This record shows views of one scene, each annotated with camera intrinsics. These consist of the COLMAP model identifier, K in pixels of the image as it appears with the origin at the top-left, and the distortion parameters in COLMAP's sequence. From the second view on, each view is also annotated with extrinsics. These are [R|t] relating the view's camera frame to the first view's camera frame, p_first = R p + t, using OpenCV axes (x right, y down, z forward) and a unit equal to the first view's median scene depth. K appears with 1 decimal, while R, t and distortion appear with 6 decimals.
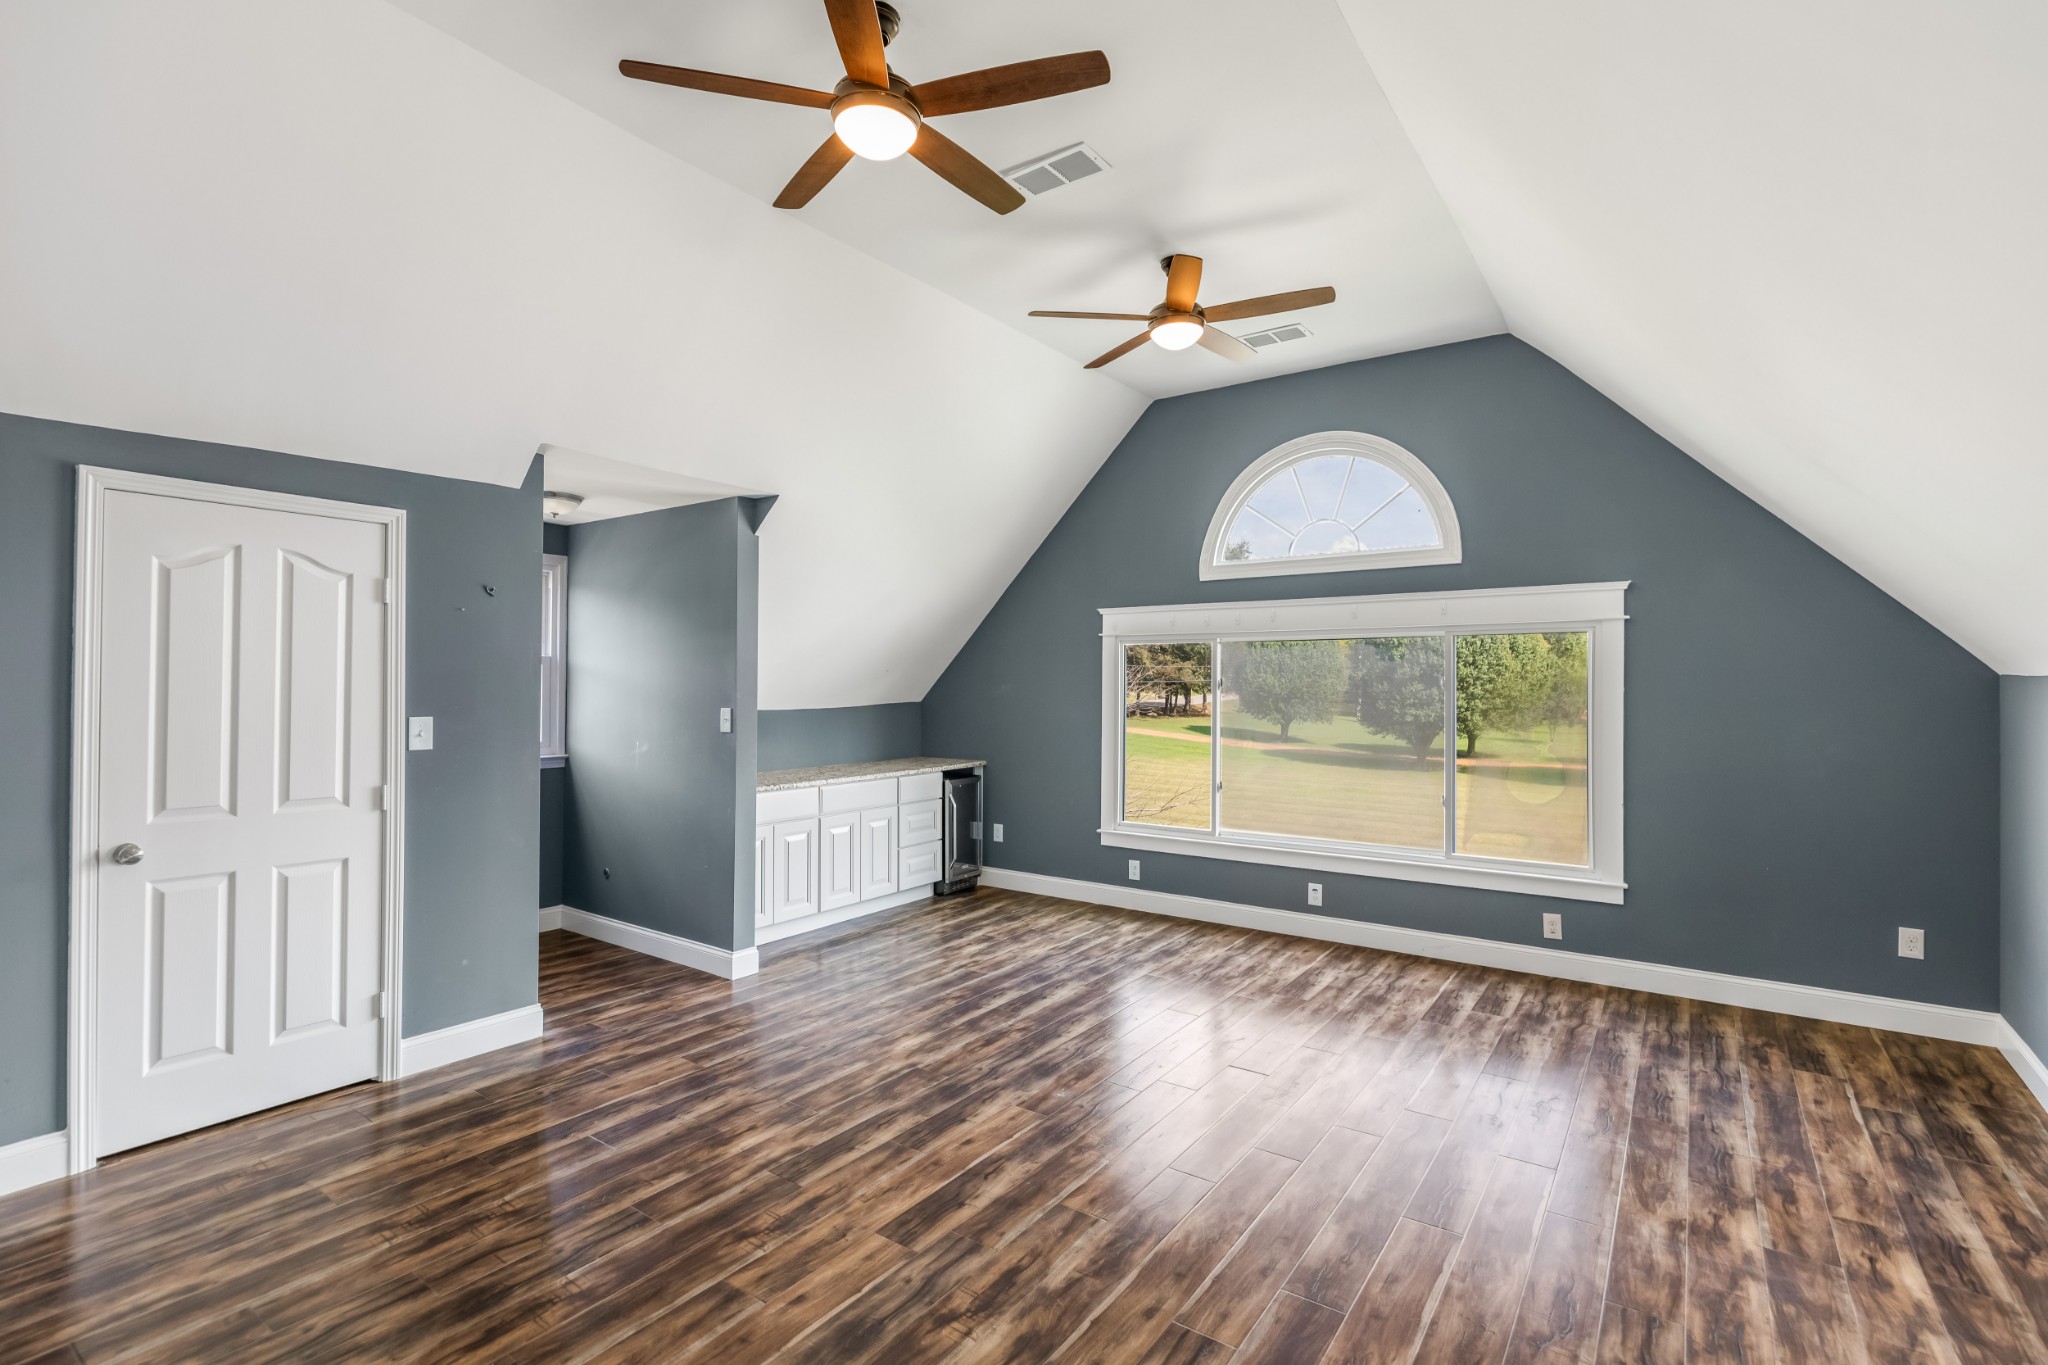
lens RADIAL K [[923.0, 0, 1032.6], [0, 923.0, 689.6], [0, 0, 1]] dist [0.007997, -0.001713]
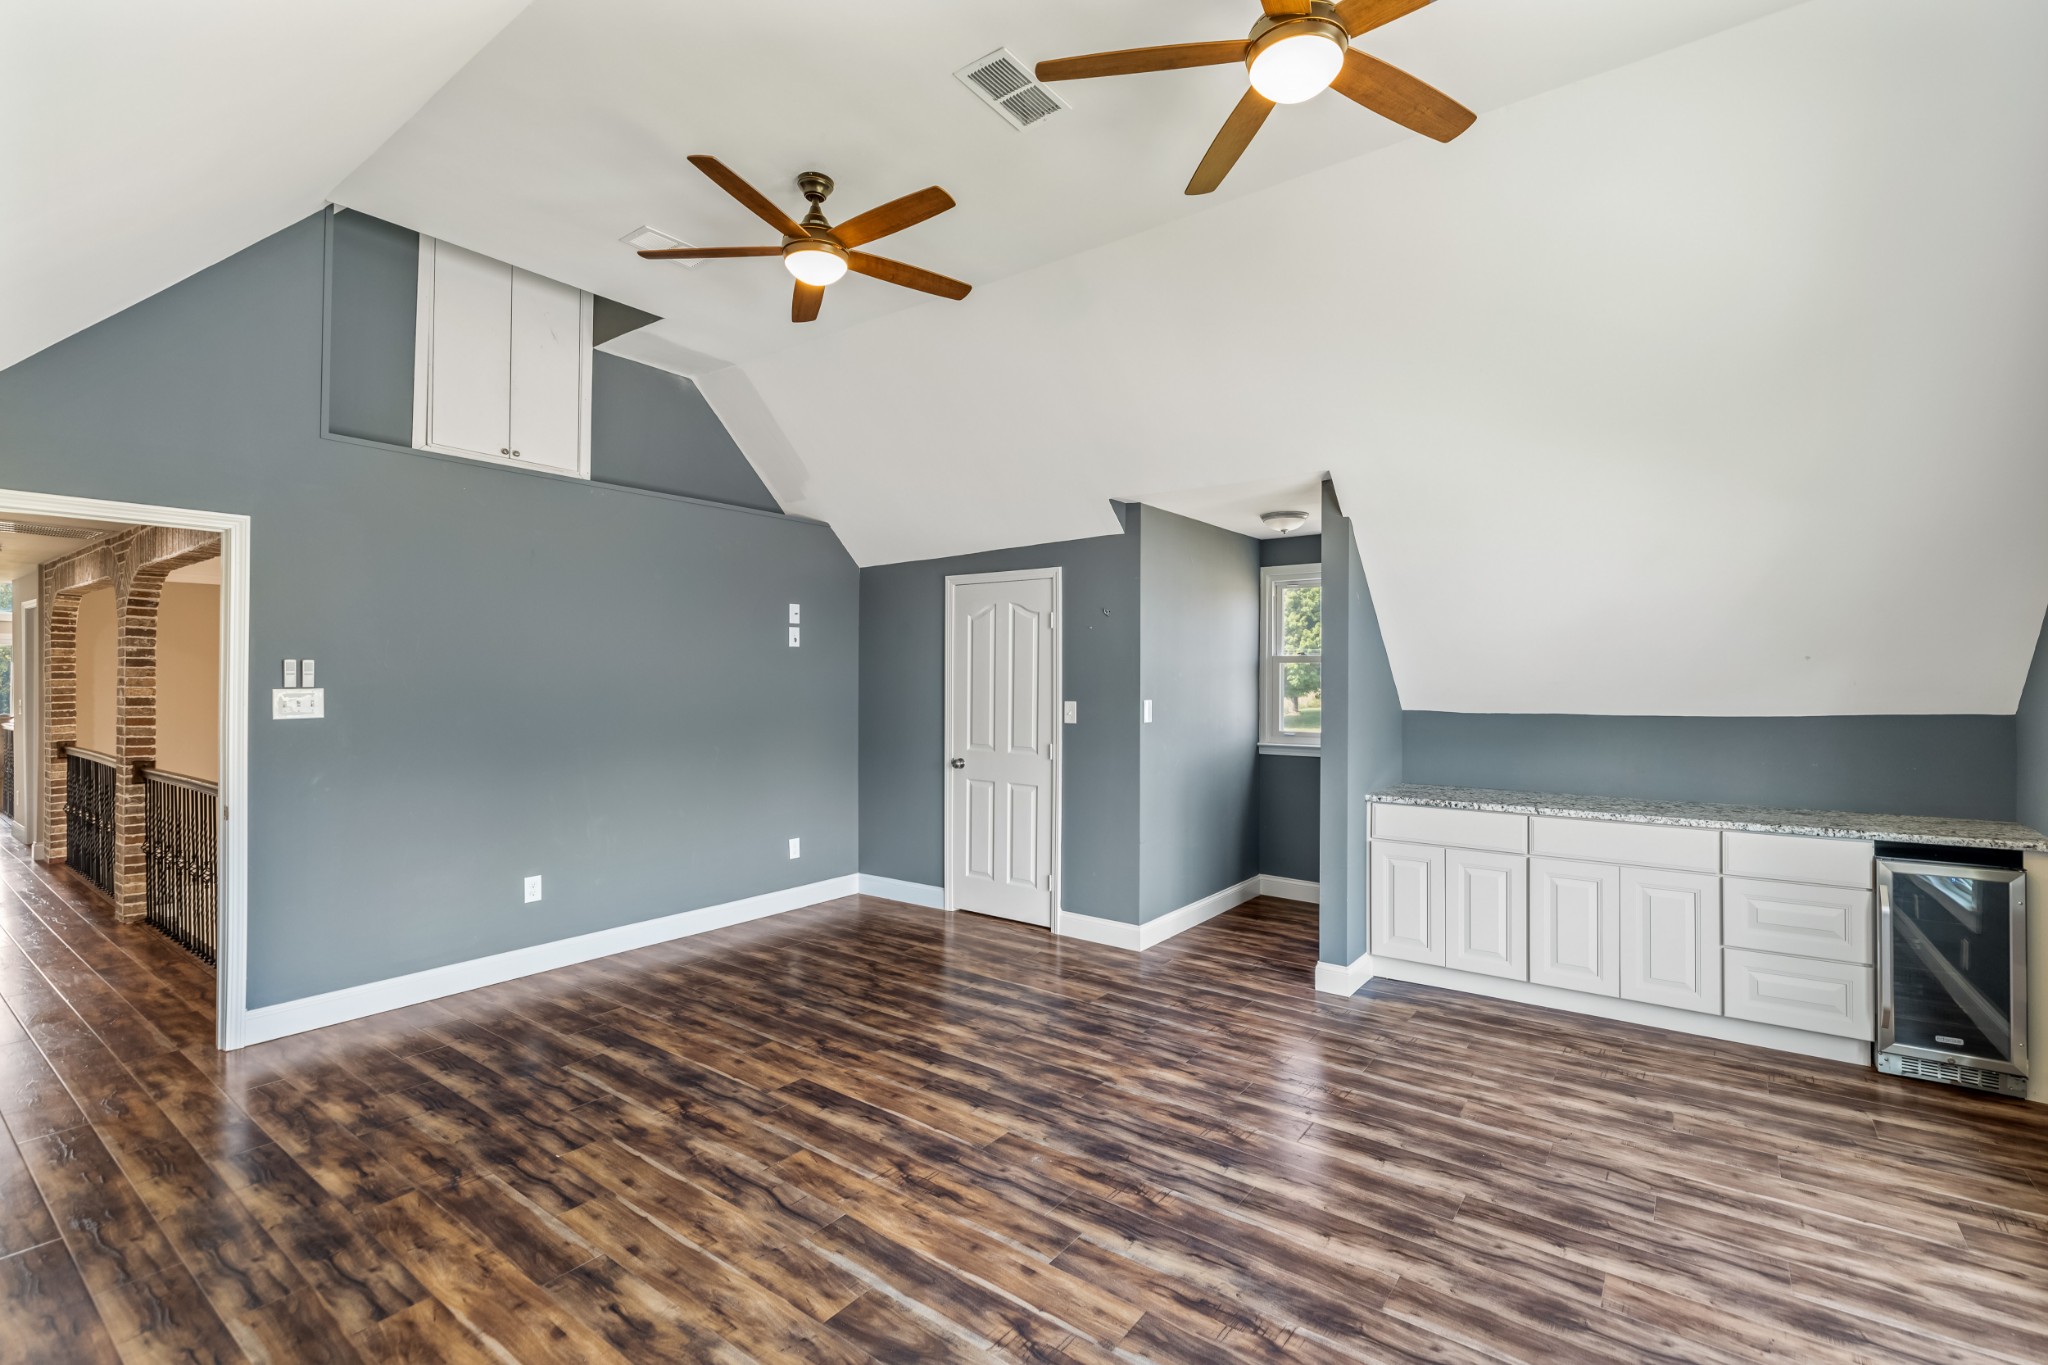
lens RADIAL K [[923.0, 0, 1039.9], [0, 923.0, 677.0], [0, 0, 1]] dist [0.007997, -0.001713]
pose [[-0.013484, -0.010778, -0.999851, 0.865506], [-0.010207, 0.999891, -0.010641, 0.006569], [0.999857, 0.010062, -0.013593, 0.993062]]
